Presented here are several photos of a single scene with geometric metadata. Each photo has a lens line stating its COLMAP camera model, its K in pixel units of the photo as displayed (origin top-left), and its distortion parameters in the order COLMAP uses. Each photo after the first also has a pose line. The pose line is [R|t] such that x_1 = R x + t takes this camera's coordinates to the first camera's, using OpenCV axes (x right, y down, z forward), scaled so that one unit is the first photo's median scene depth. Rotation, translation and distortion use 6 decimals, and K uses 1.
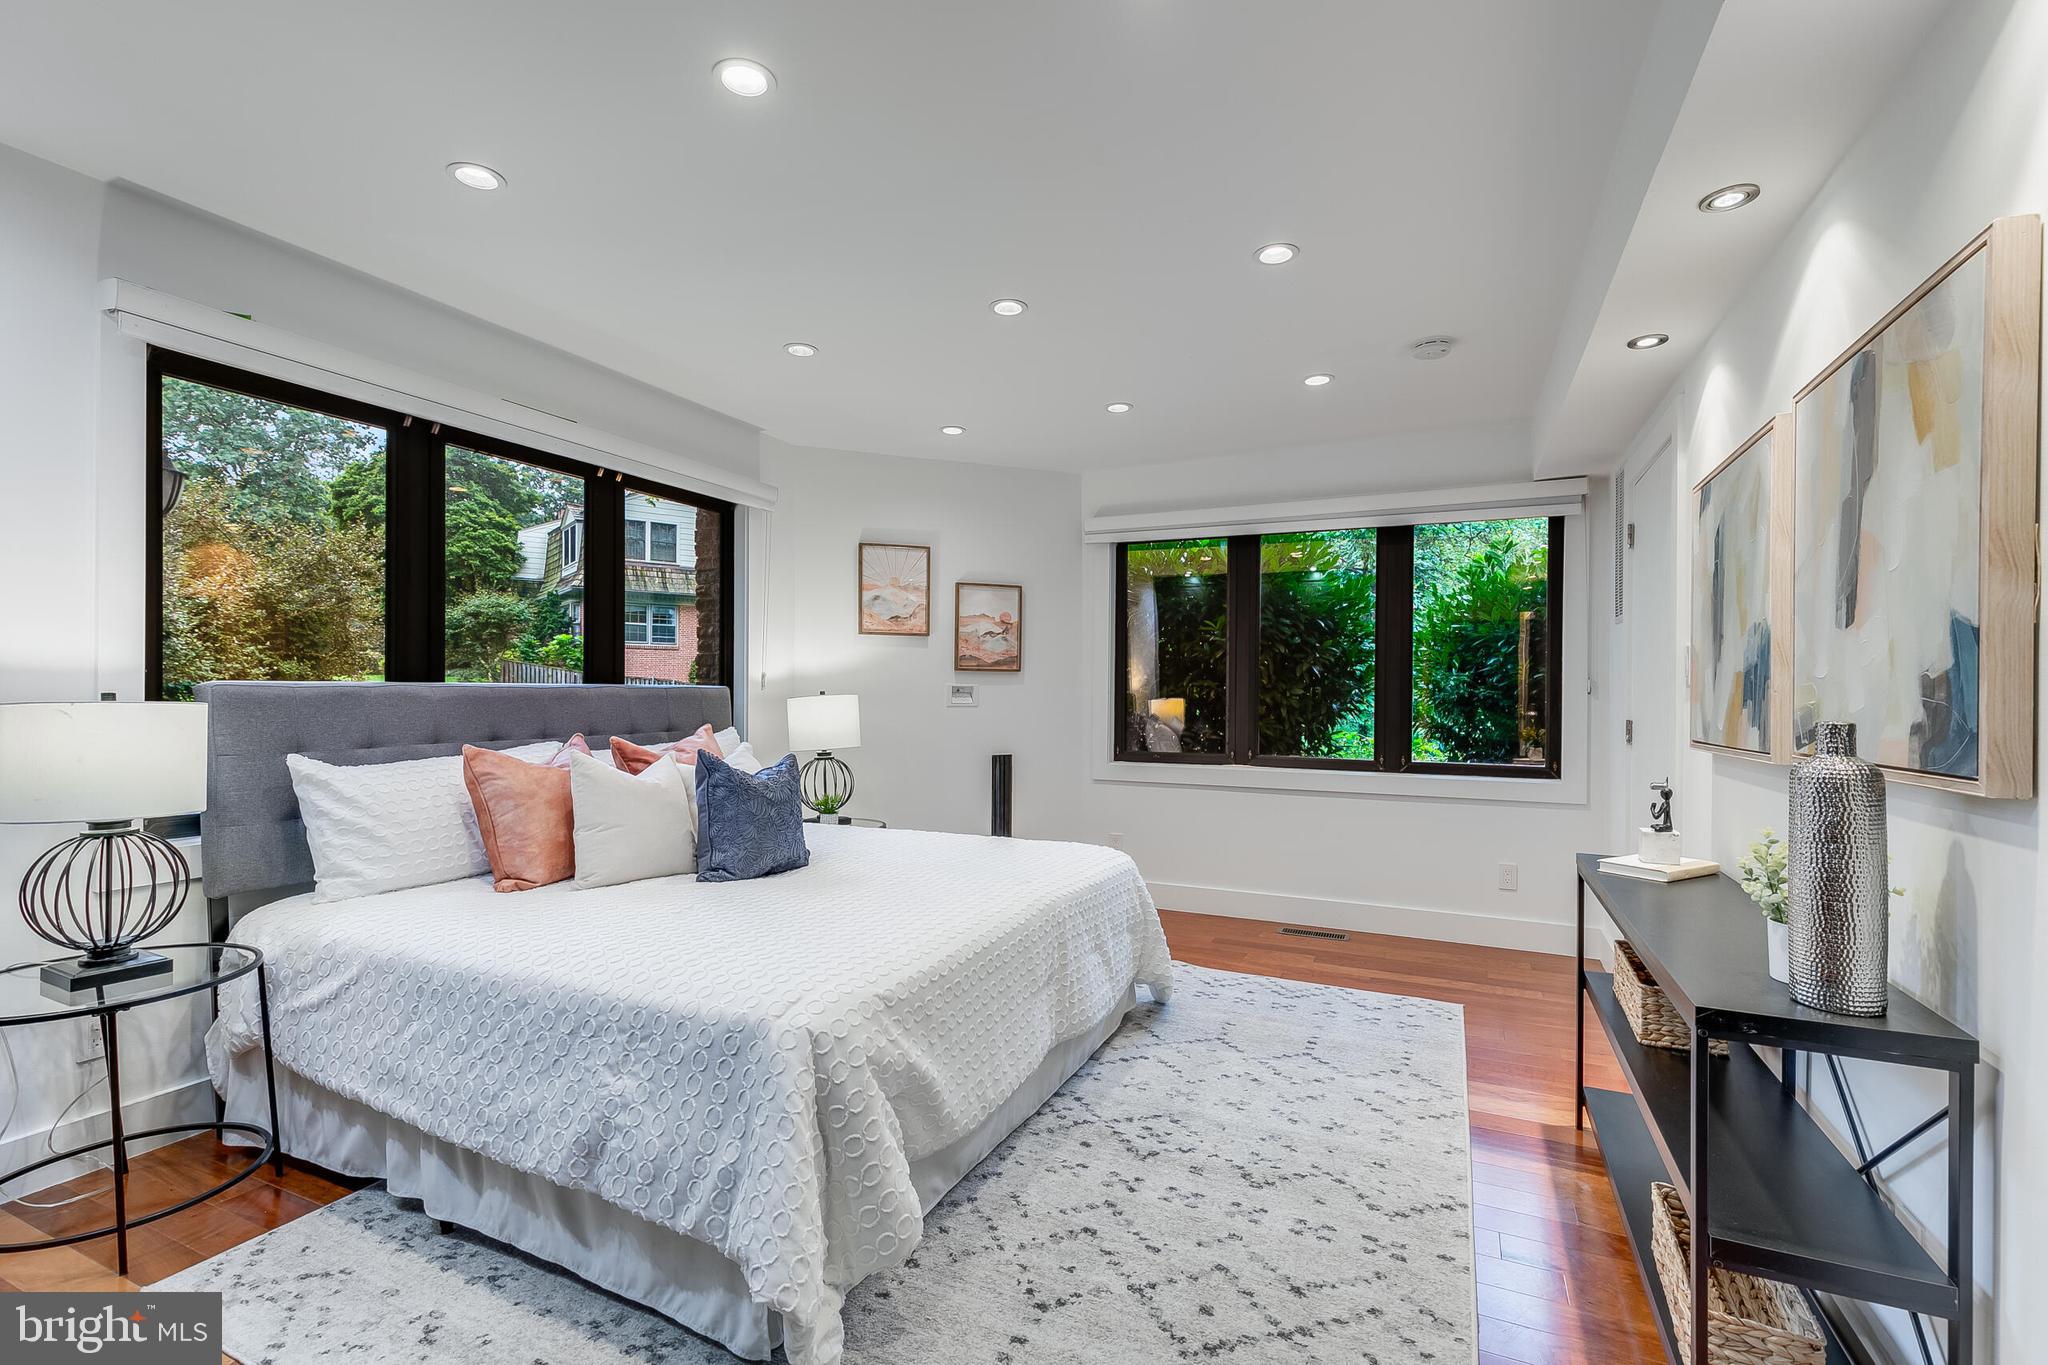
lens RADIAL K [[921.1, 0, 1019.4], [0, 921.1, 692.9], [0, 0, 1]] dist [0.008492, -0.001713]
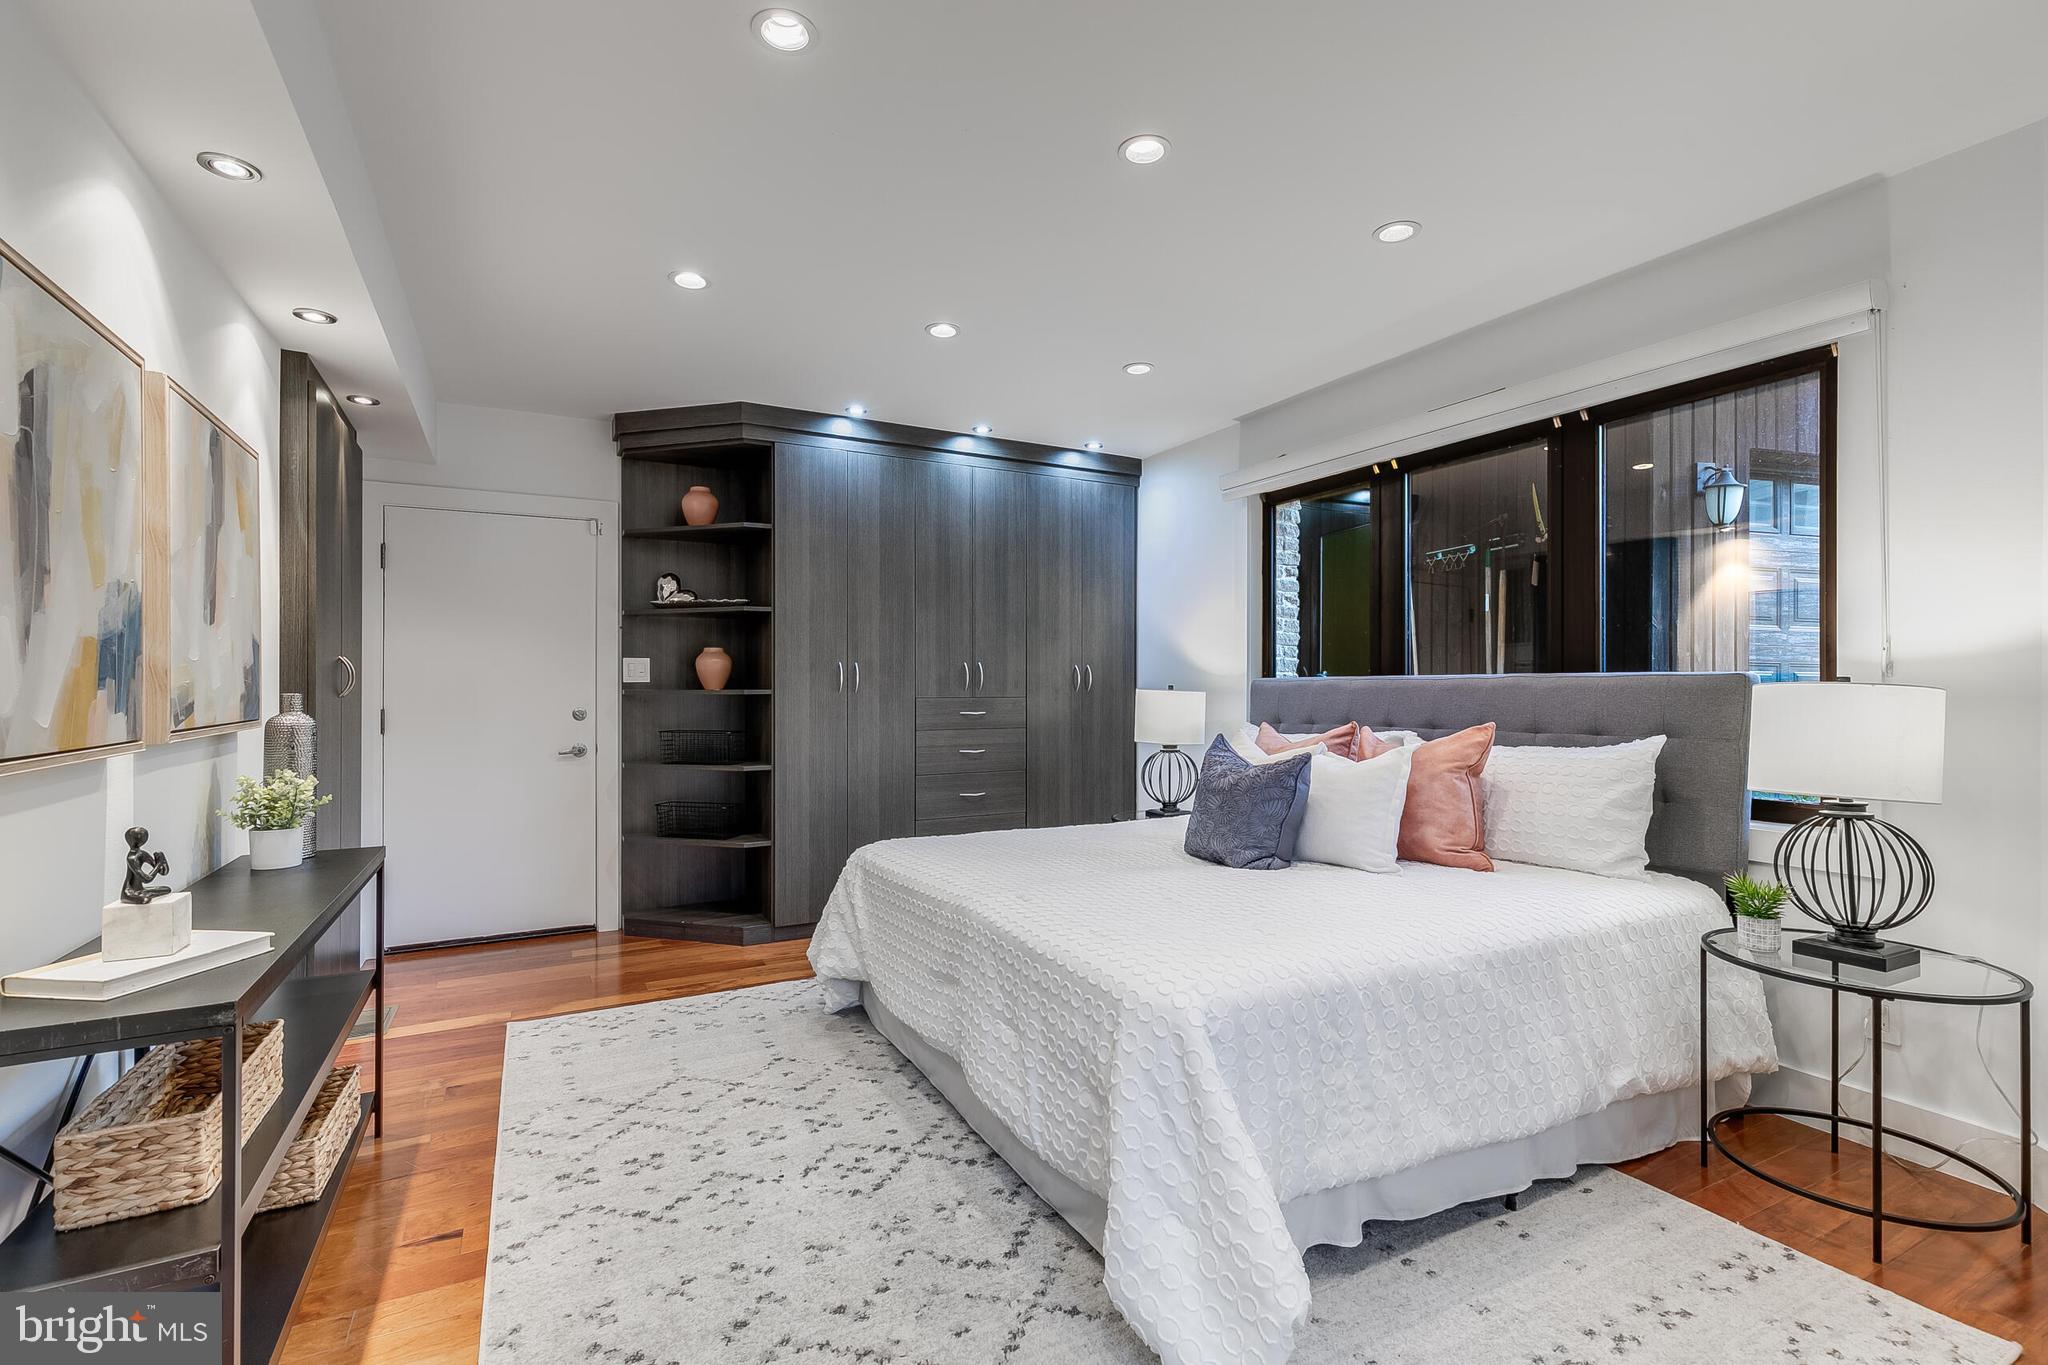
lens RADIAL K [[921.1, 0, 1018.0], [0, 921.1, 682.5], [0, 0, 1]] dist [0.008492, -0.001713]
pose [[-0.603225, -0.009305, -0.797517, 0.788568], [-0.003383, 0.999953, -0.009108, 0.012878], [0.797564, -0.002796, -0.603228, 1.709049]]
